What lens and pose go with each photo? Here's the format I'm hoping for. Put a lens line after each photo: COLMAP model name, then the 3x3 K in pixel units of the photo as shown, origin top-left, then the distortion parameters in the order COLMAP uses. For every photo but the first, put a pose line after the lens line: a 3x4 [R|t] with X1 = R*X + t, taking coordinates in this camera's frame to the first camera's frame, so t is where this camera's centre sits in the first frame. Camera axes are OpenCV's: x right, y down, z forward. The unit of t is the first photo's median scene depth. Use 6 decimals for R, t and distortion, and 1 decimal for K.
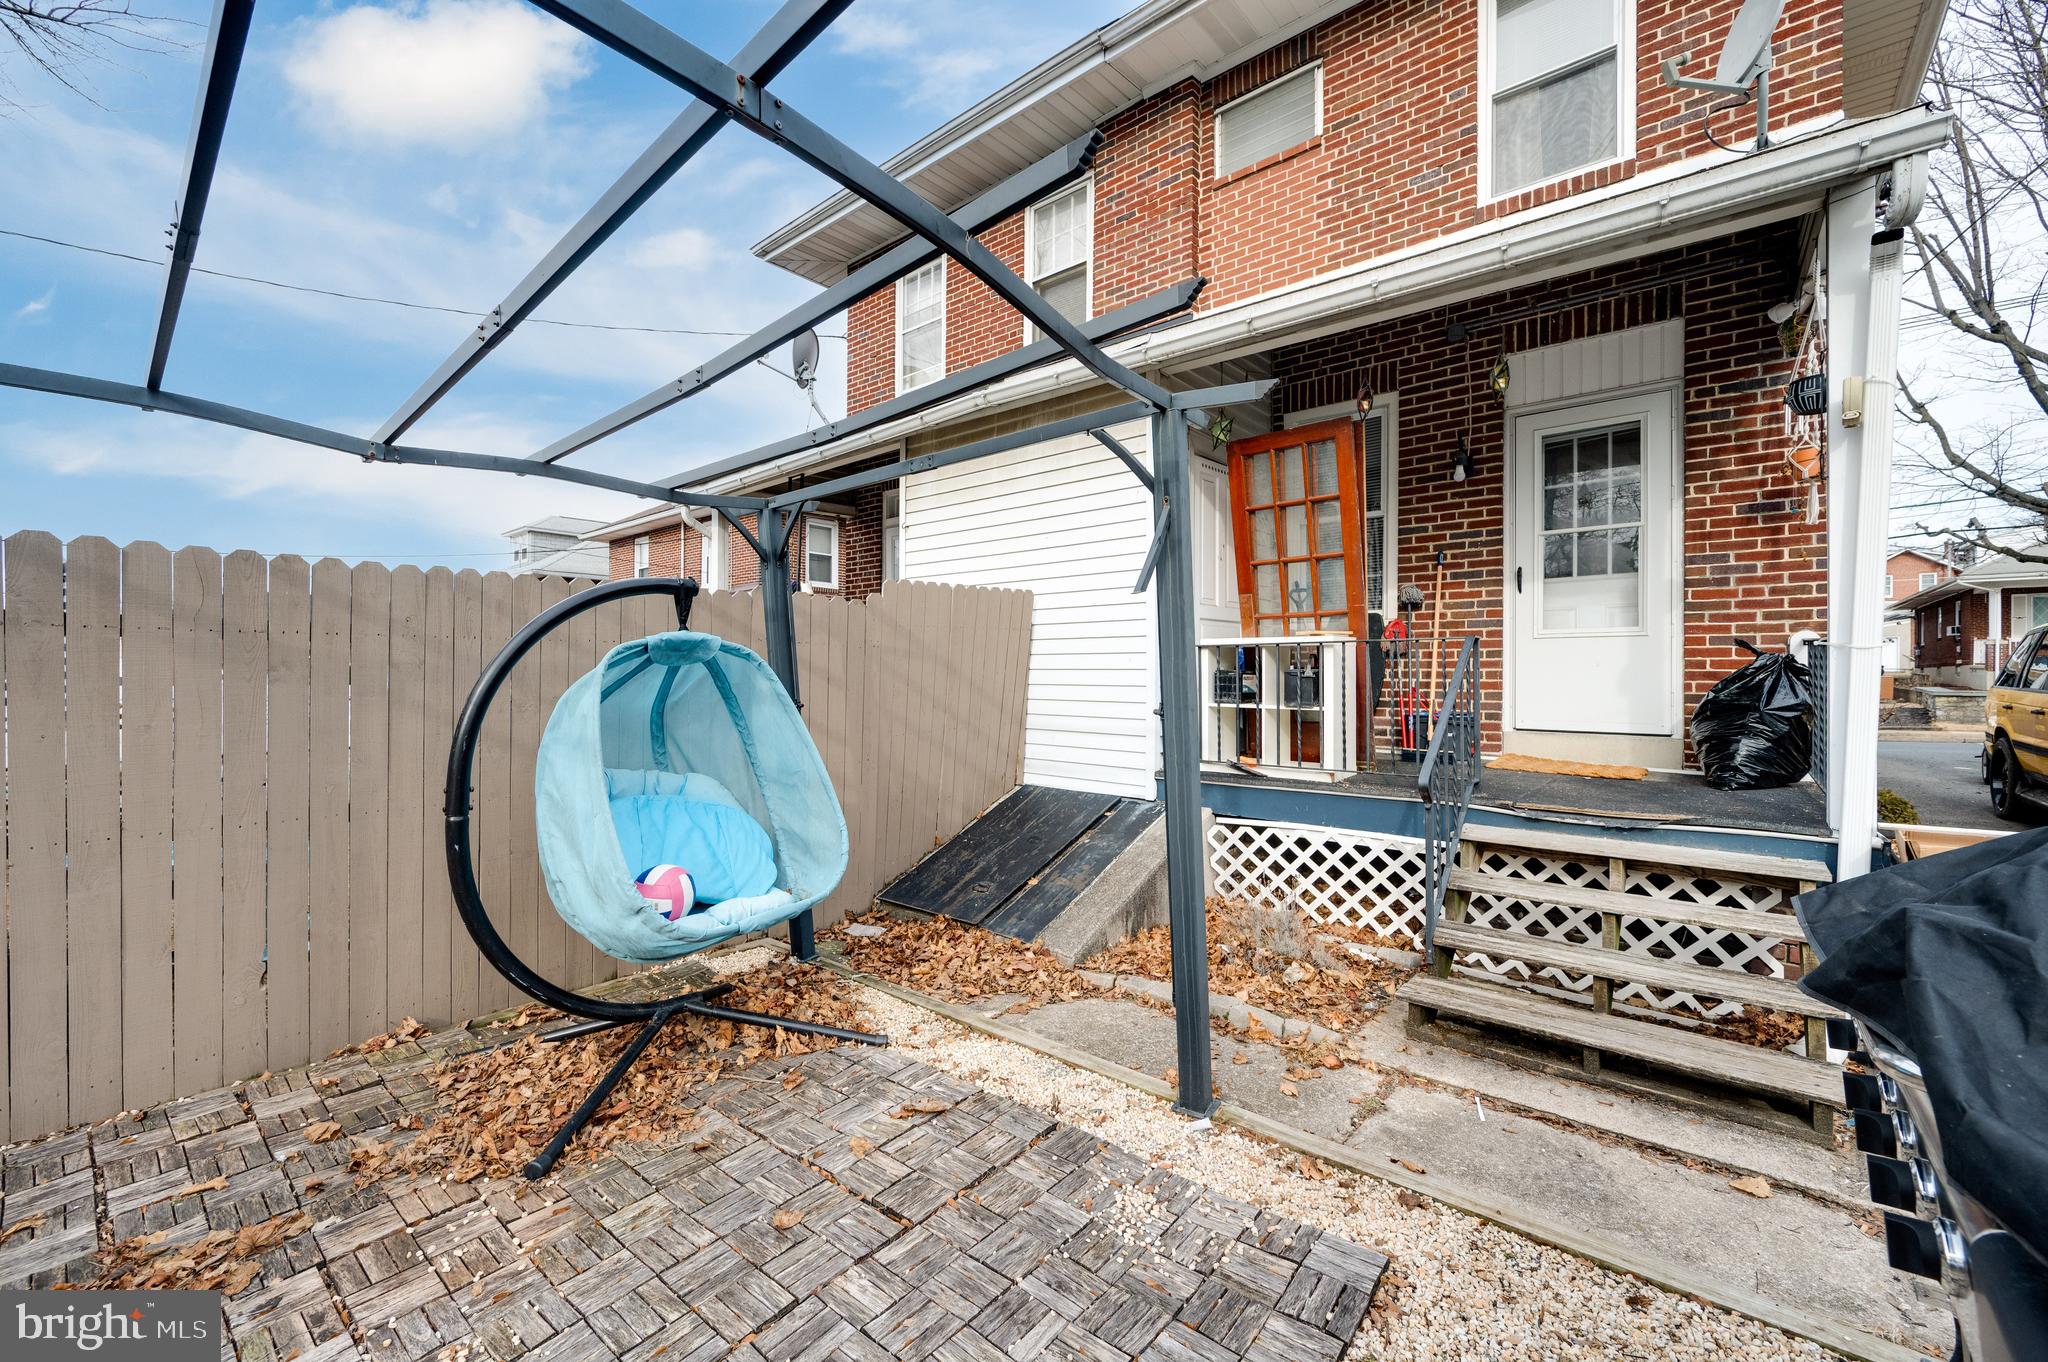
lens RADIAL K [[819.6, 0, 1034.7], [0, 819.6, 680.9], [0, 0, 1]] dist [-0.001508, -0.000133]
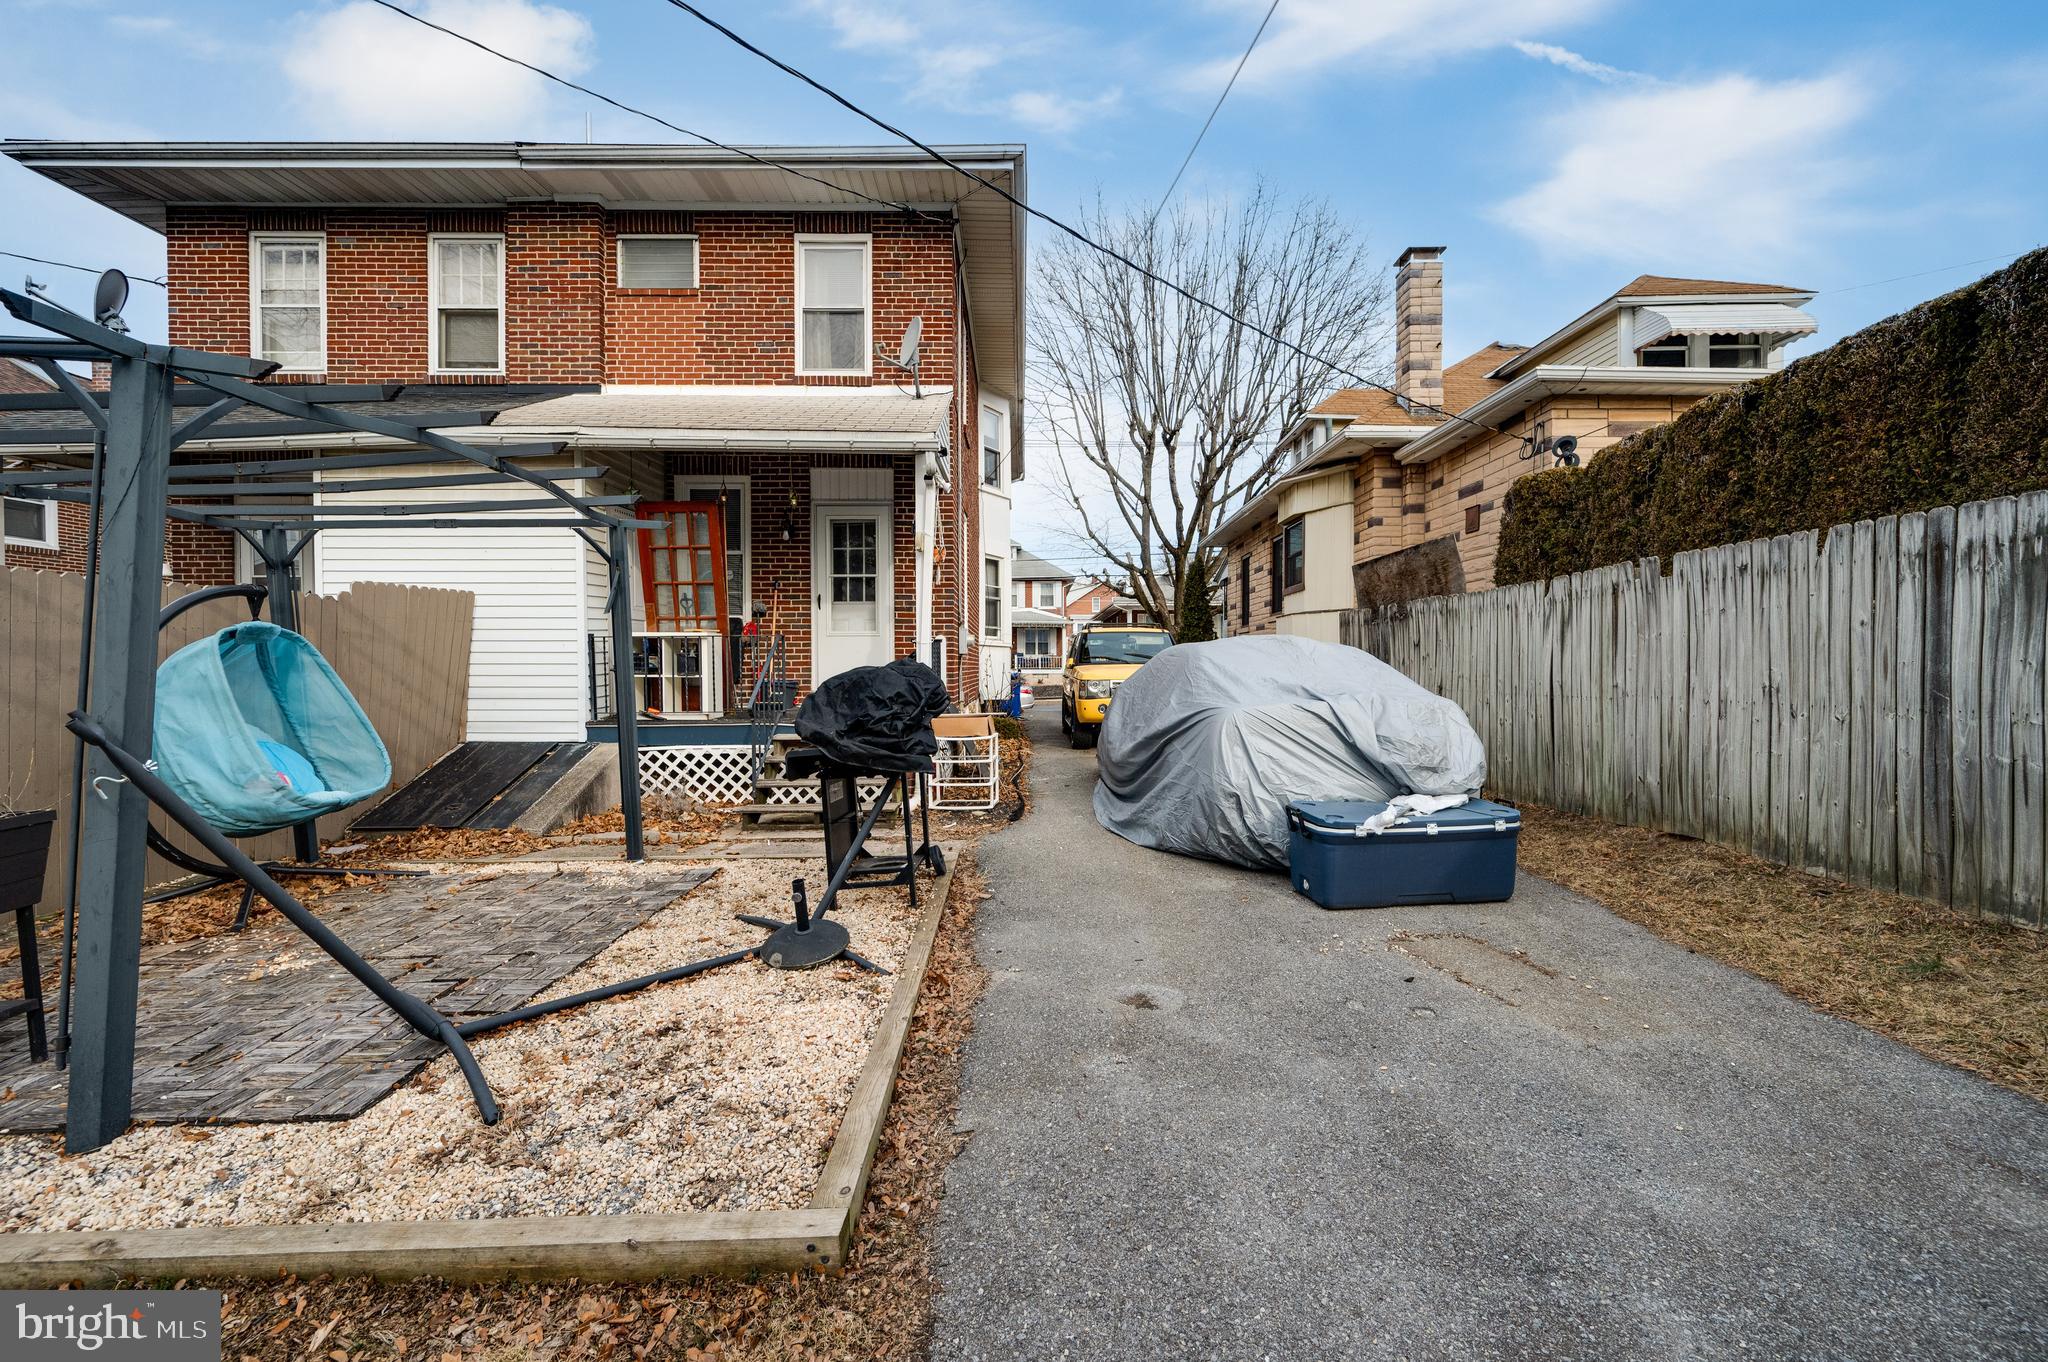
lens RADIAL K [[819.6, 0, 1034.7], [0, 819.6, 680.9], [0, 0, 1]] dist [-0.001508, -0.000133]
pose [[0.760171, -0.015522, 0.649537, -0.193945], [0.008417, 0.999866, 0.014044, 0.023358], [-0.649668, -0.005208, 0.760200, -0.636969]]
